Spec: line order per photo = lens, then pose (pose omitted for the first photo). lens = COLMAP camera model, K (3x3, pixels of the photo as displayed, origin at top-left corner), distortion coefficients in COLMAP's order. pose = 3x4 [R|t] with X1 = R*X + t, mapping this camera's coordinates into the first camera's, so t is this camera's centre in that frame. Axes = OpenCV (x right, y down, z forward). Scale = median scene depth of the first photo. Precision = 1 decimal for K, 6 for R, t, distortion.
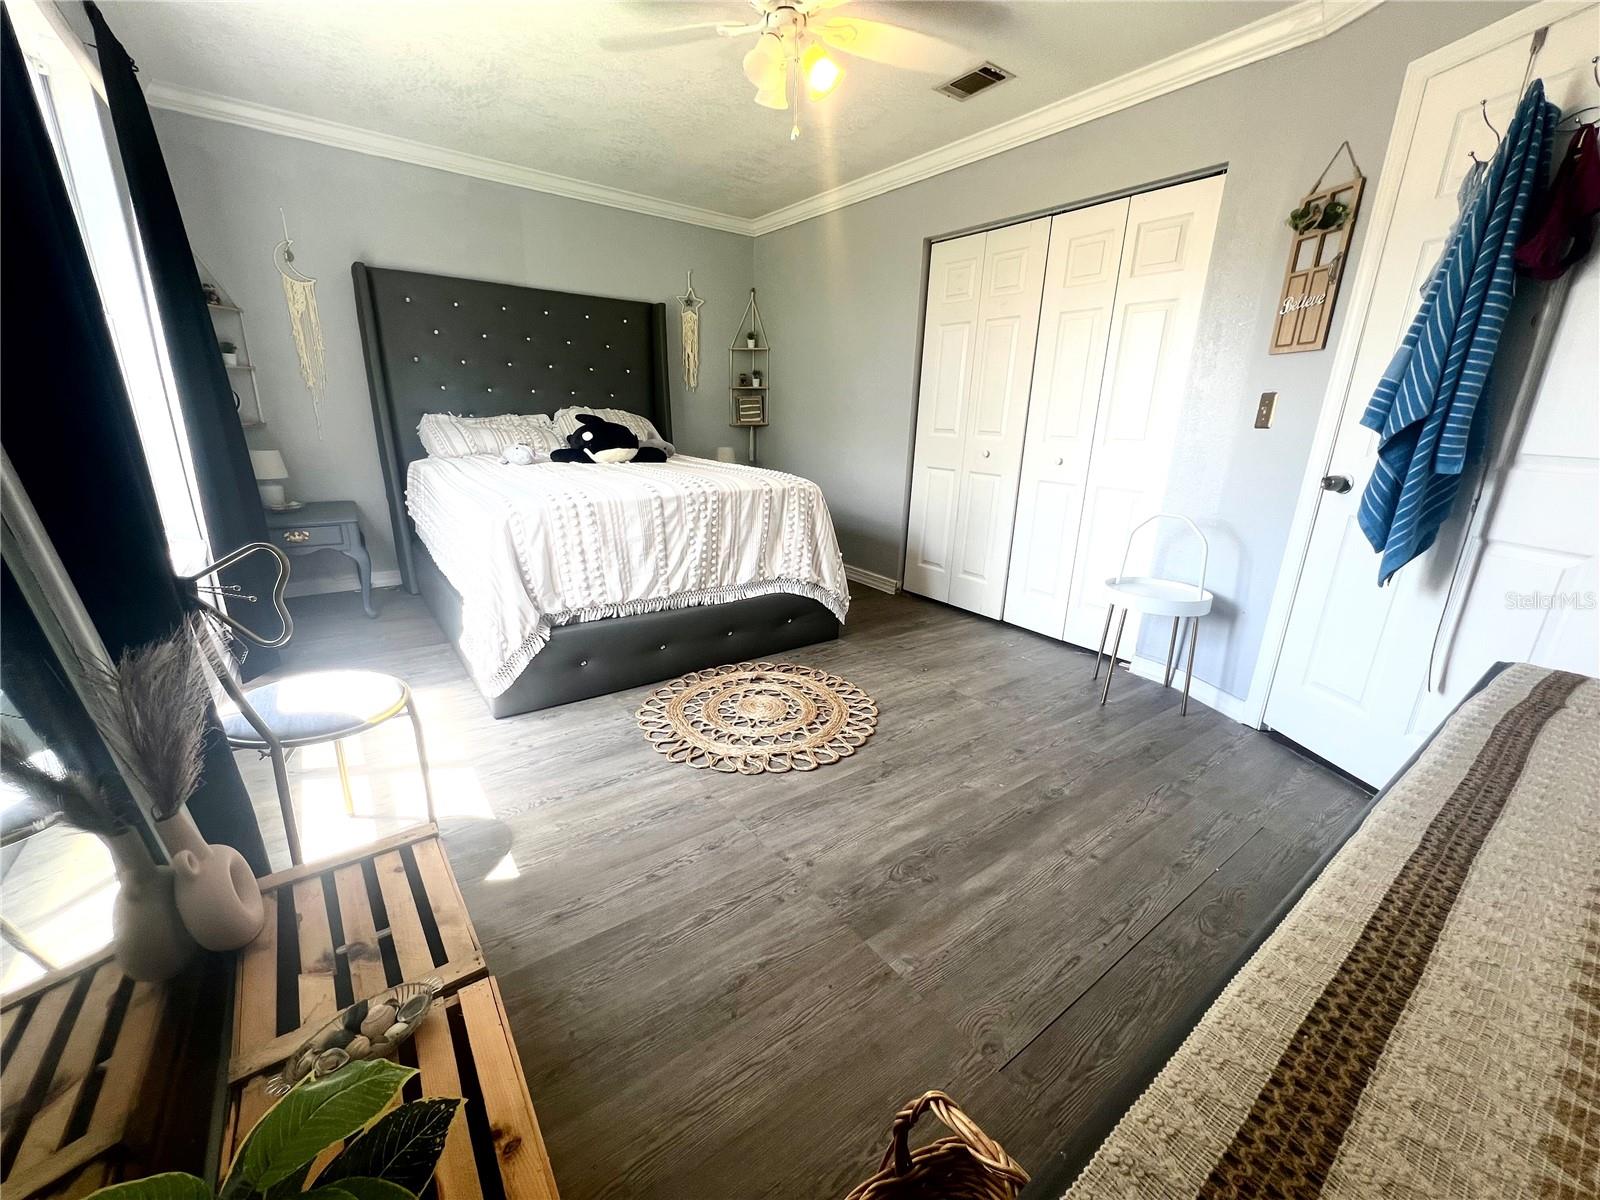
lens RADIAL K [[640.1, 0, 800.4], [0, 640.1, 602.7], [0, 0, 1]] dist [0.001465, 0.001390]
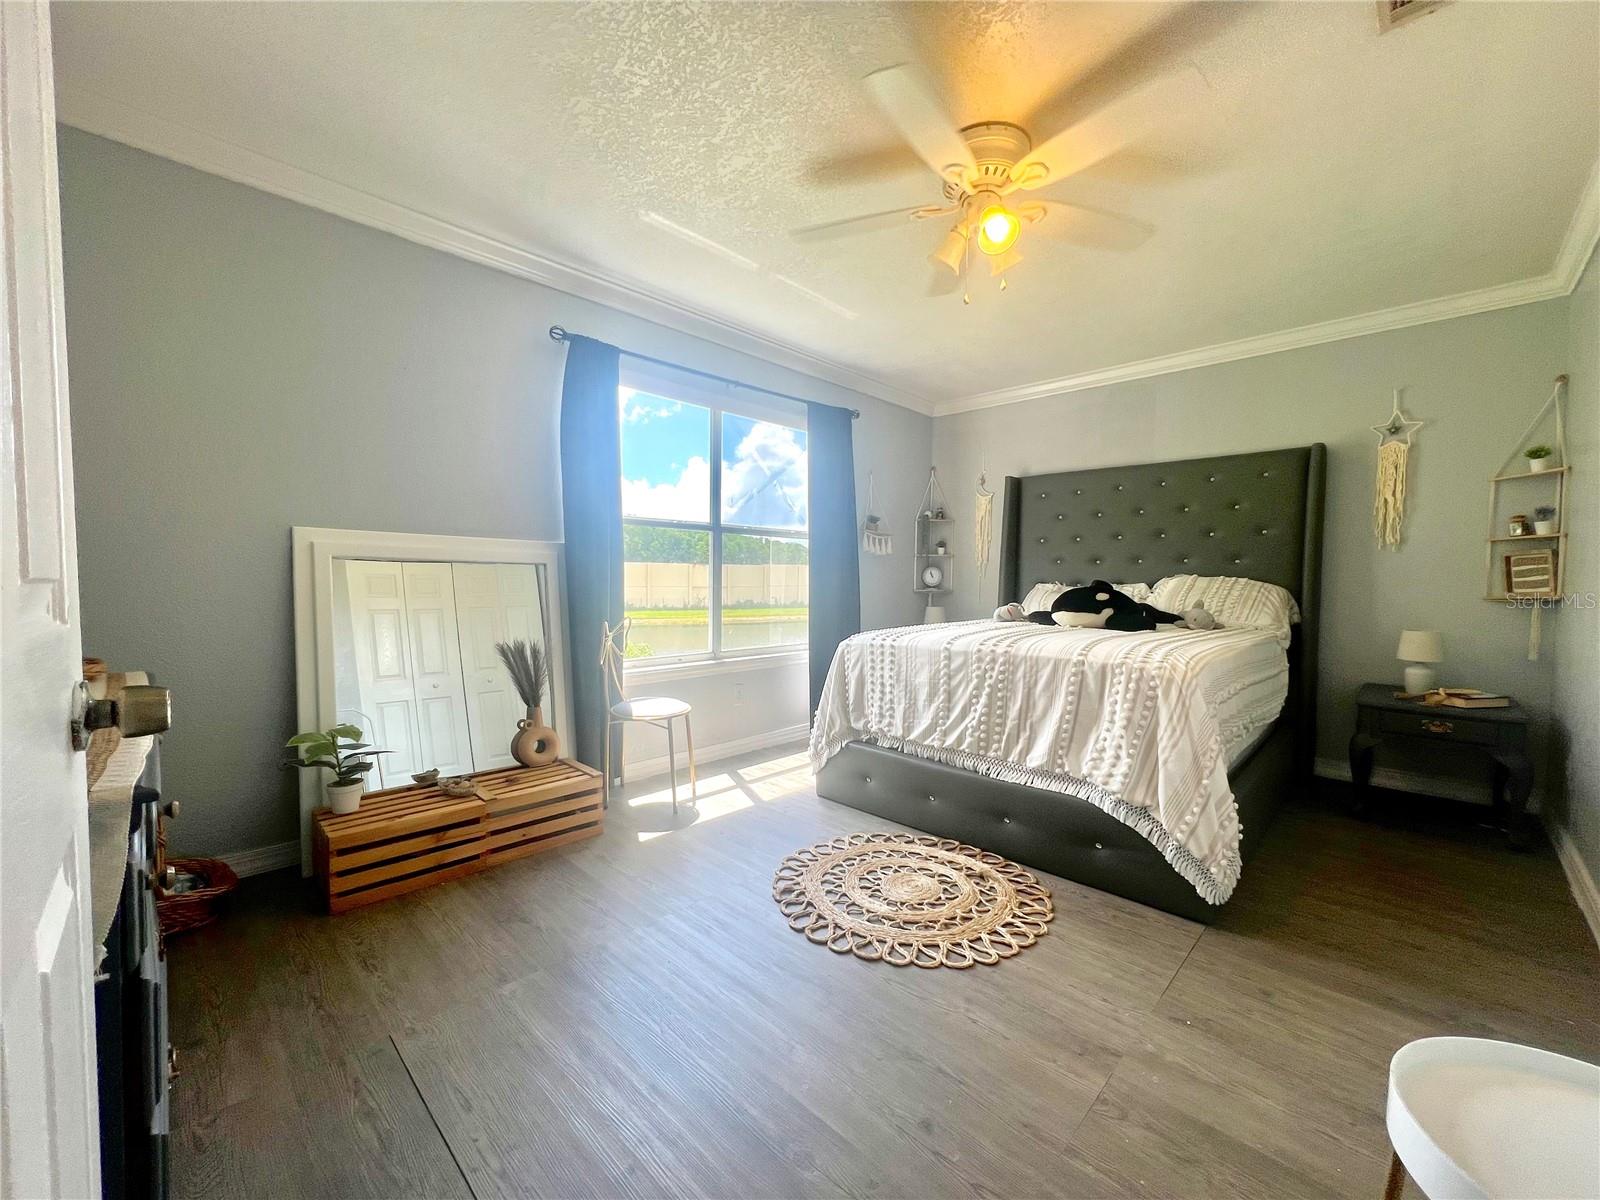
lens RADIAL K [[640.1, 0, 798.6], [0, 640.1, 598.7], [0, 0, 1]] dist [0.001465, 0.001390]
pose [[0.156902, 0.007262, -0.987588, 0.702623], [-0.289302, 0.956446, -0.038930, -0.122837], [0.944291, 0.291820, 0.152169, 0.544604]]
